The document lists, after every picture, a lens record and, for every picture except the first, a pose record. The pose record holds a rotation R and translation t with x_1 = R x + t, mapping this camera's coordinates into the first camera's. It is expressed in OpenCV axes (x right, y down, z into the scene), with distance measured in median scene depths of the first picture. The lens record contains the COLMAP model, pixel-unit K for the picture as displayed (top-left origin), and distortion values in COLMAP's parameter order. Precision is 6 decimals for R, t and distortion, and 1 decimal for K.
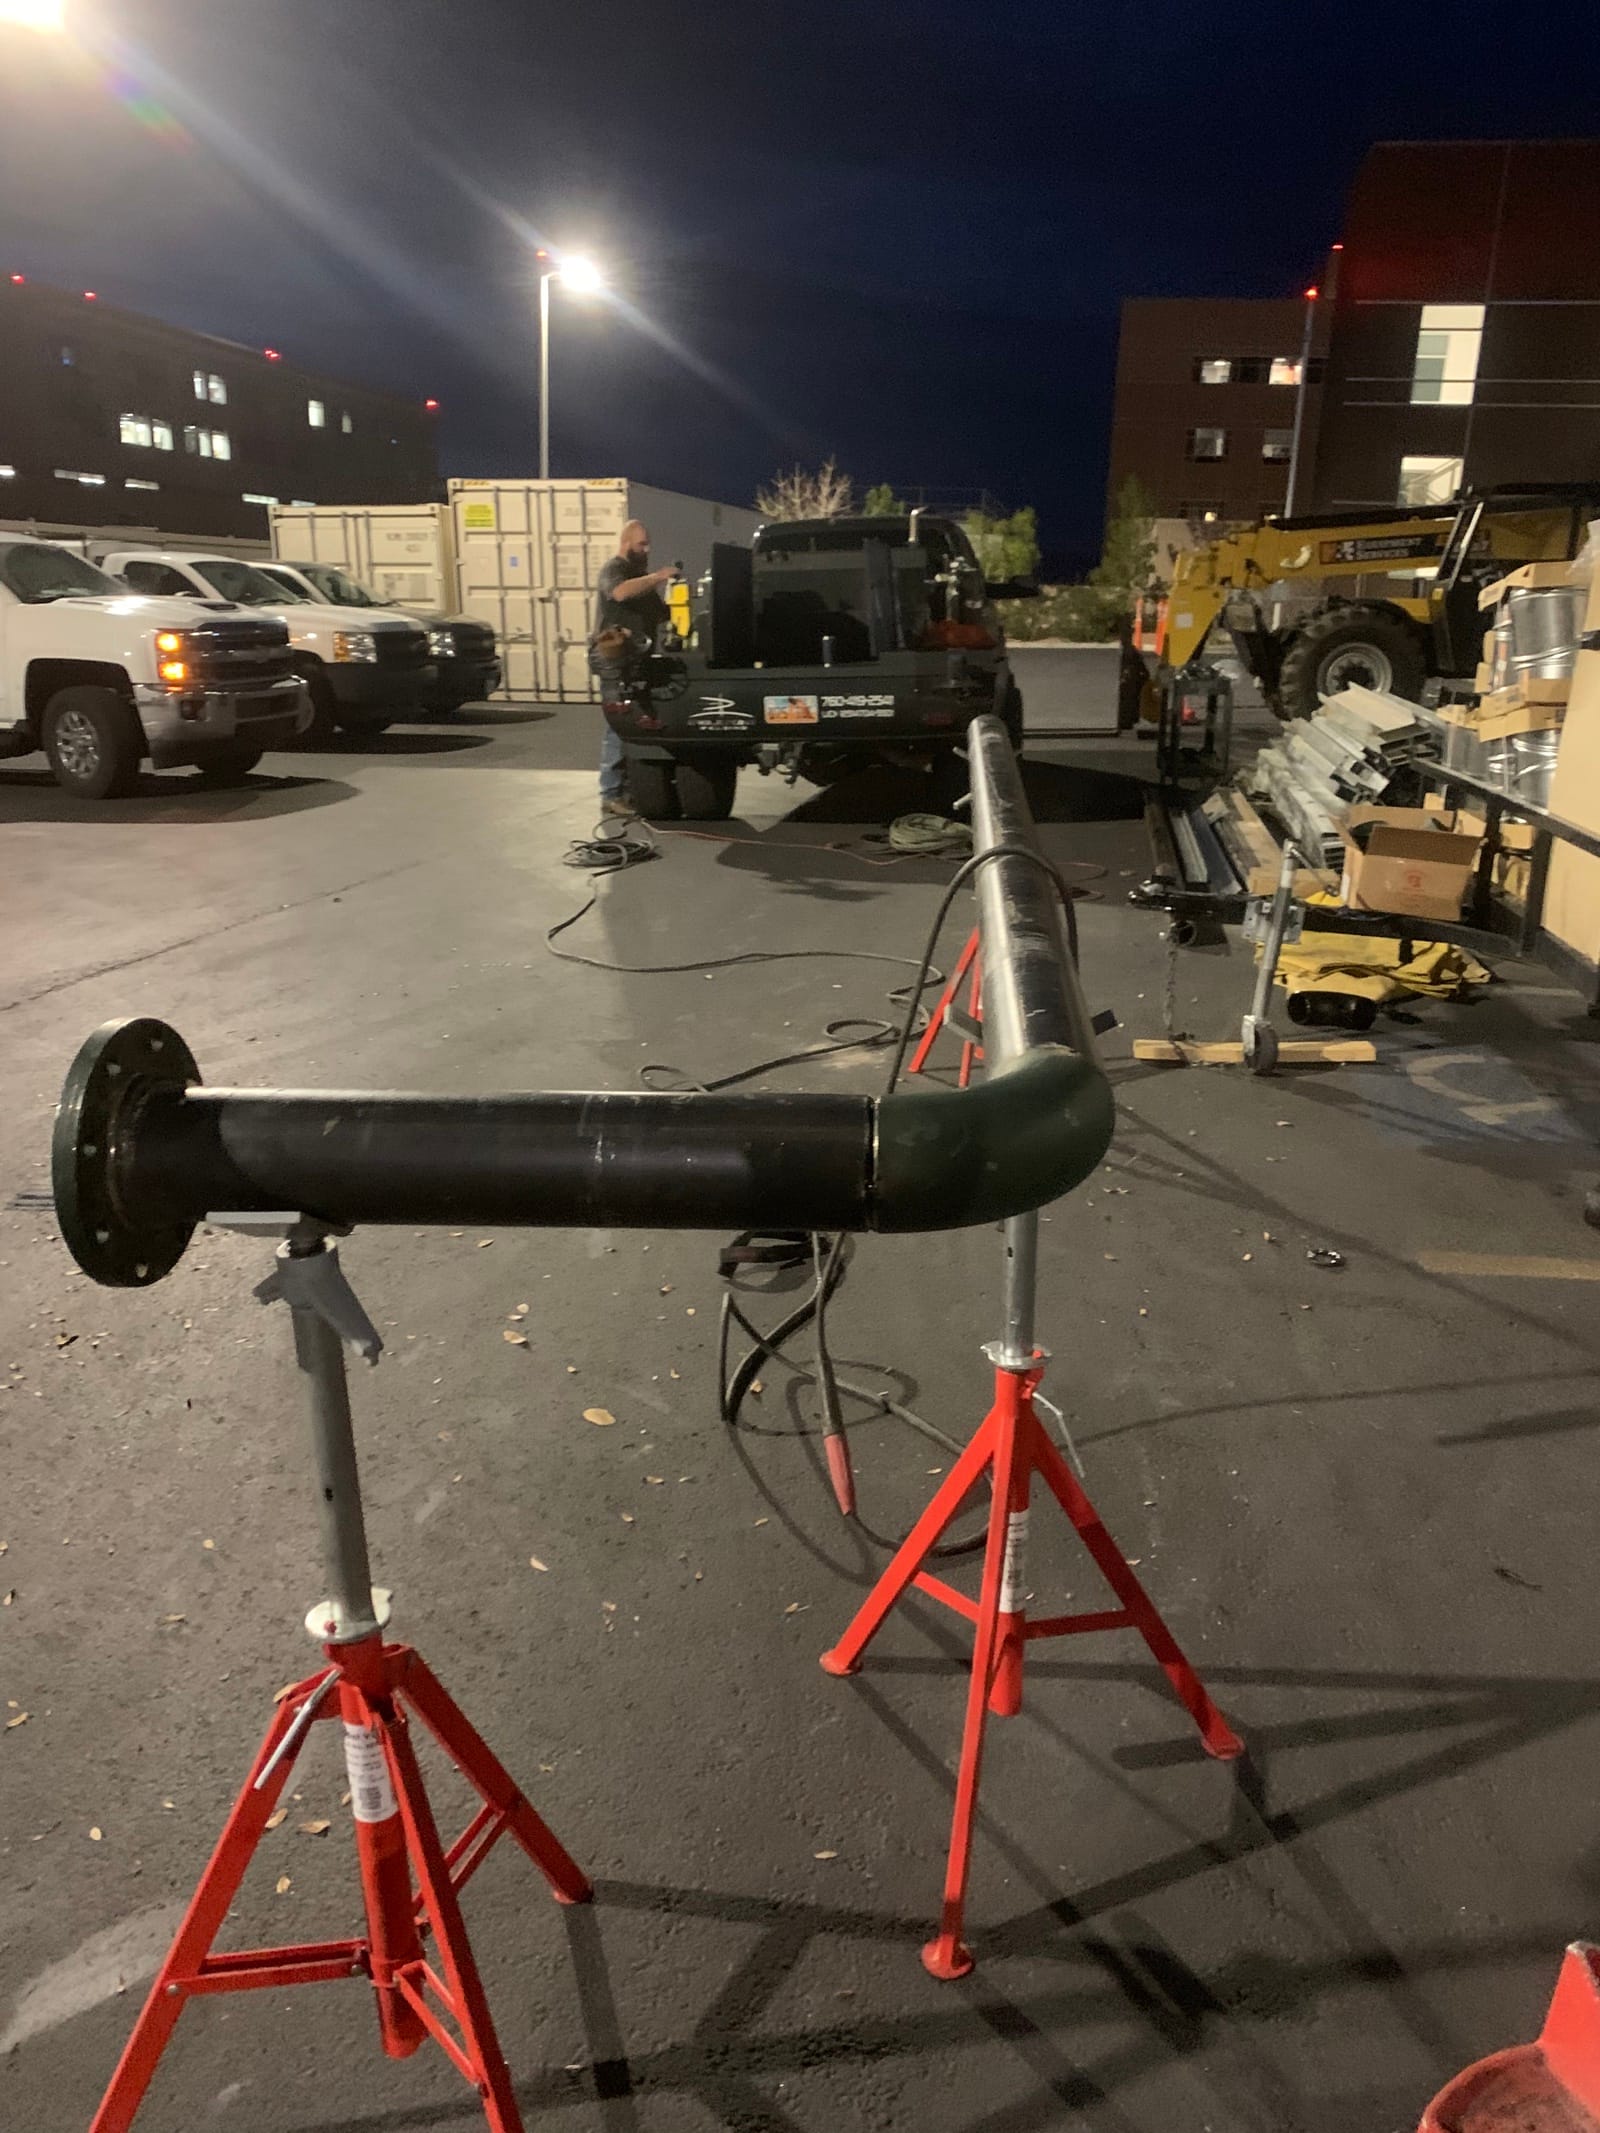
lens RADIAL K [[1817.9, 0, 800.0], [0, 1817.9, 1066.5], [0, 0, 1]] dist [0.035893, -0.005107]
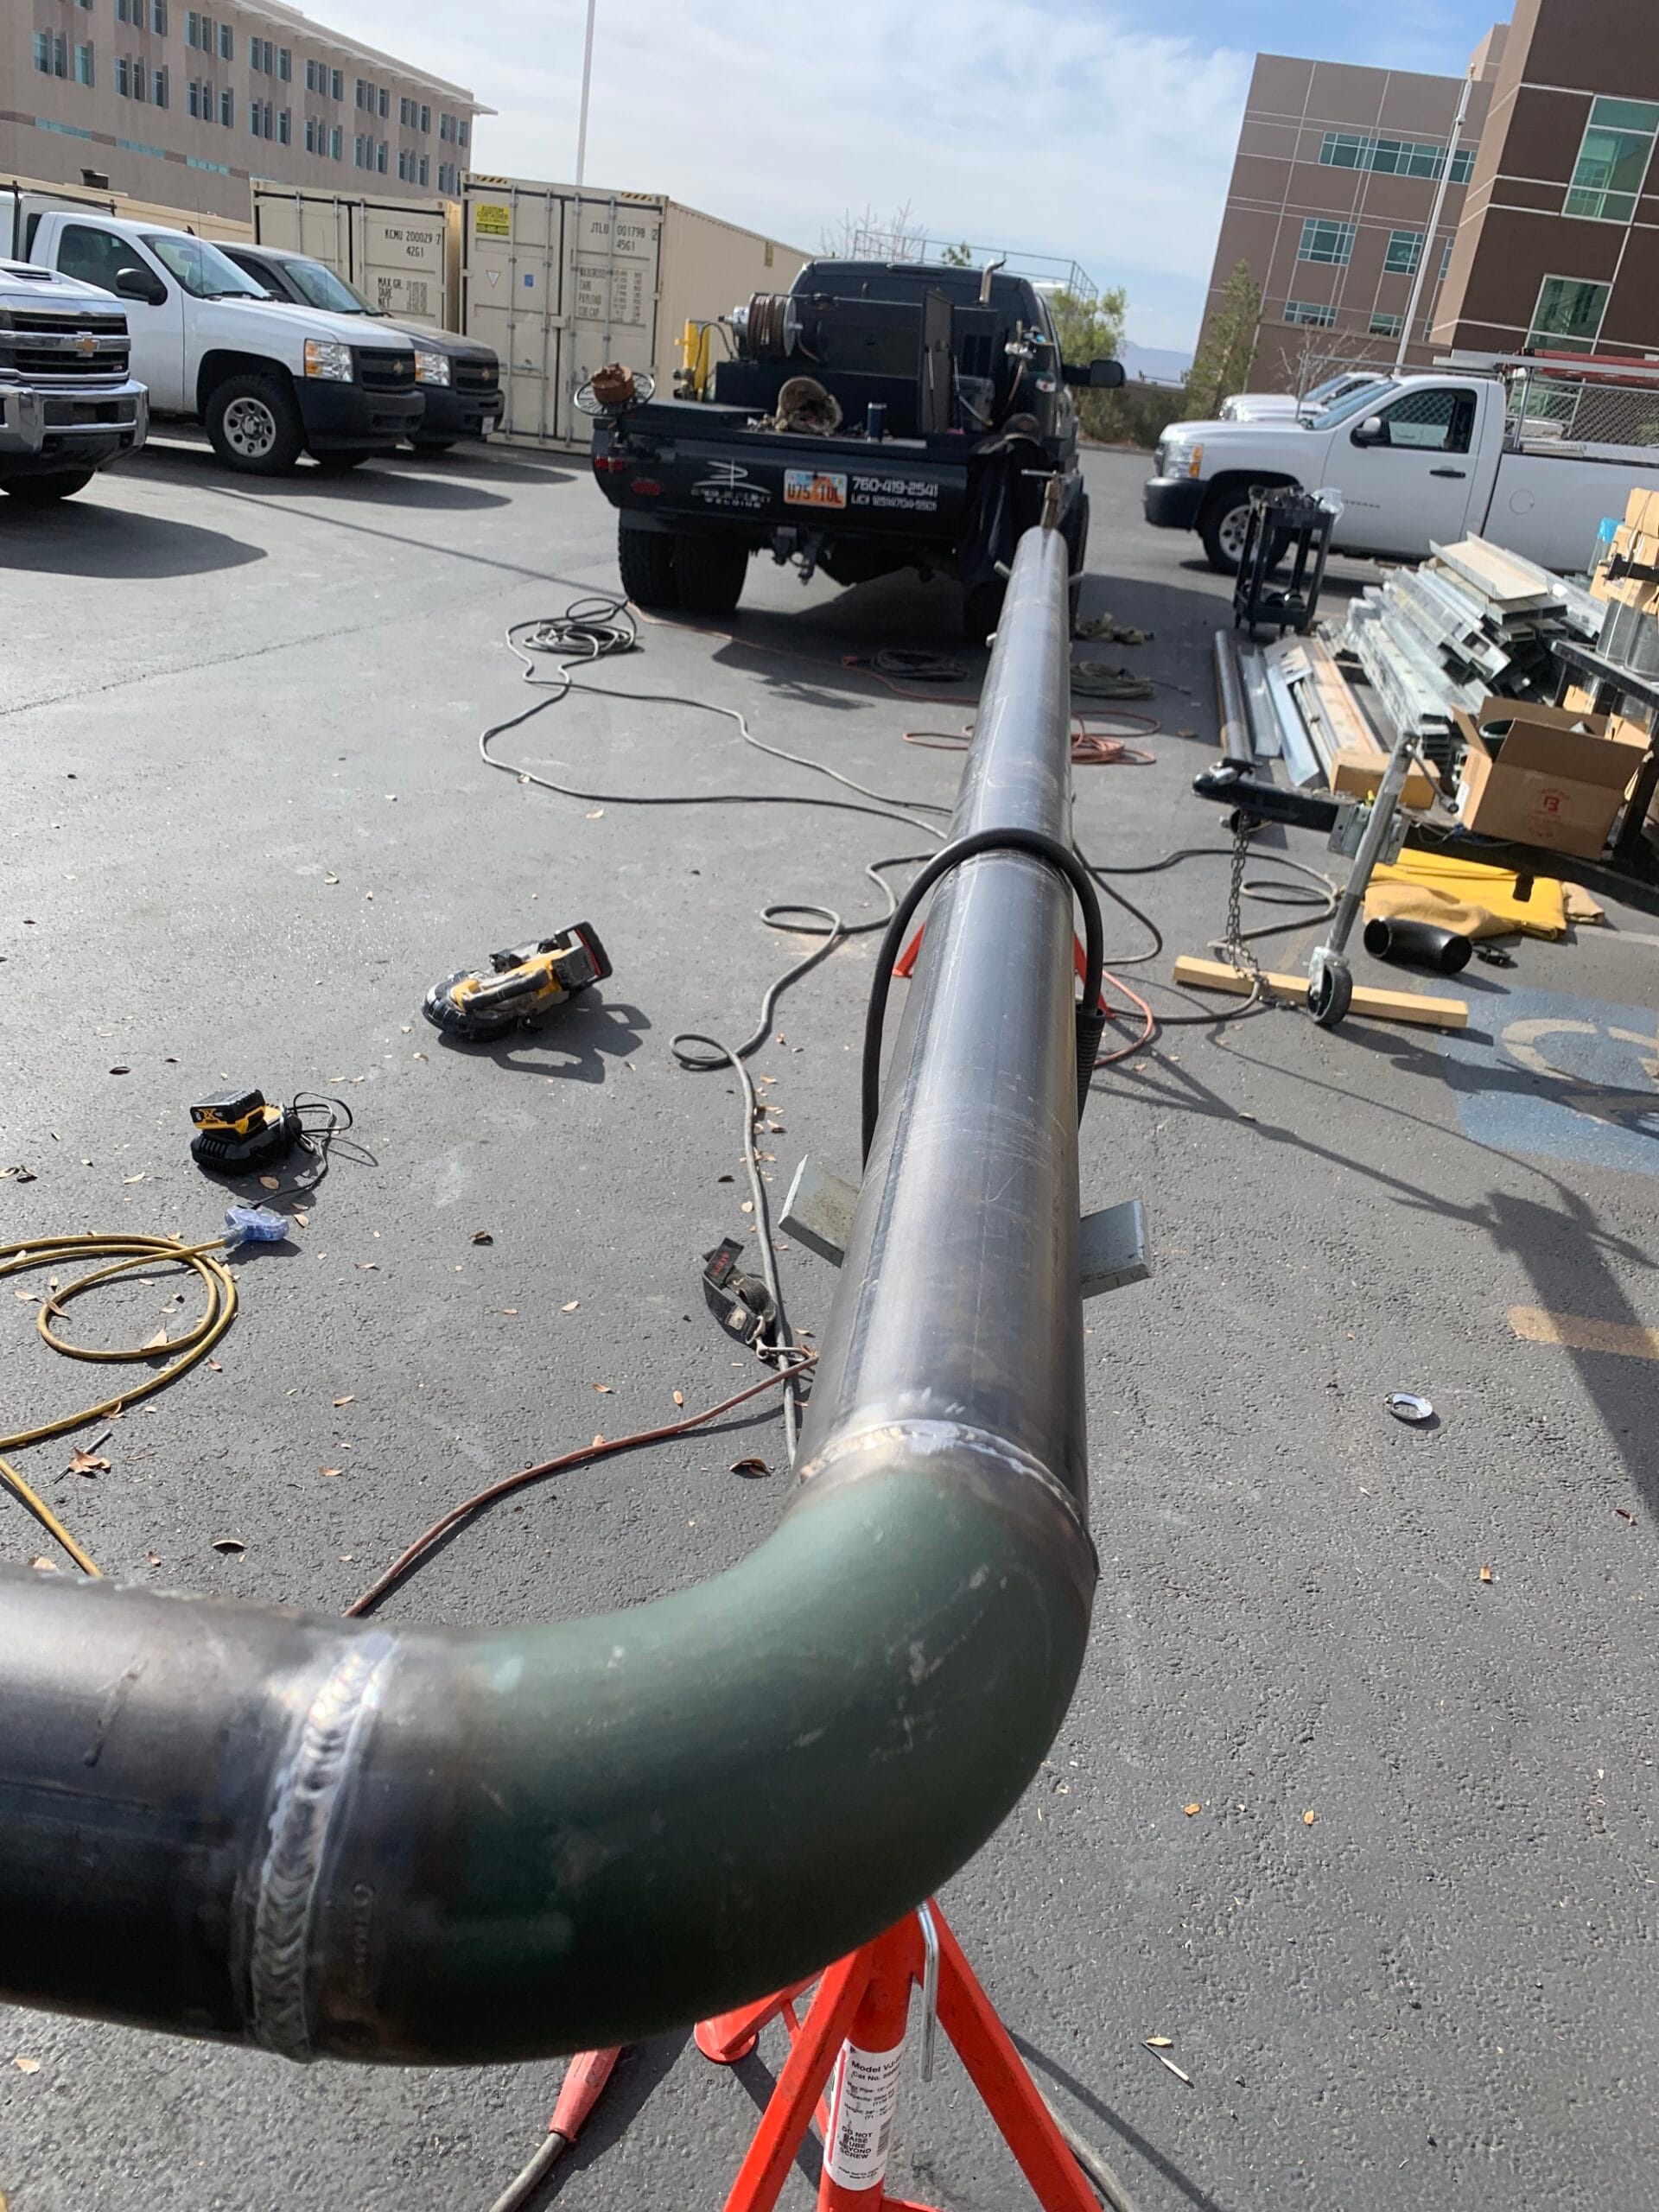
lens RADIAL K [[1809.8, 0, 822.9], [0, 1809.8, 1152.3], [0, 0, 1]] dist [-0.013127, -0.006526]
pose [[0.994431, 0.103416, 0.020294, 0.013646], [-0.105323, 0.982026, 0.156629, -0.025304], [-0.003731, -0.157894, 0.987449, 0.123548]]
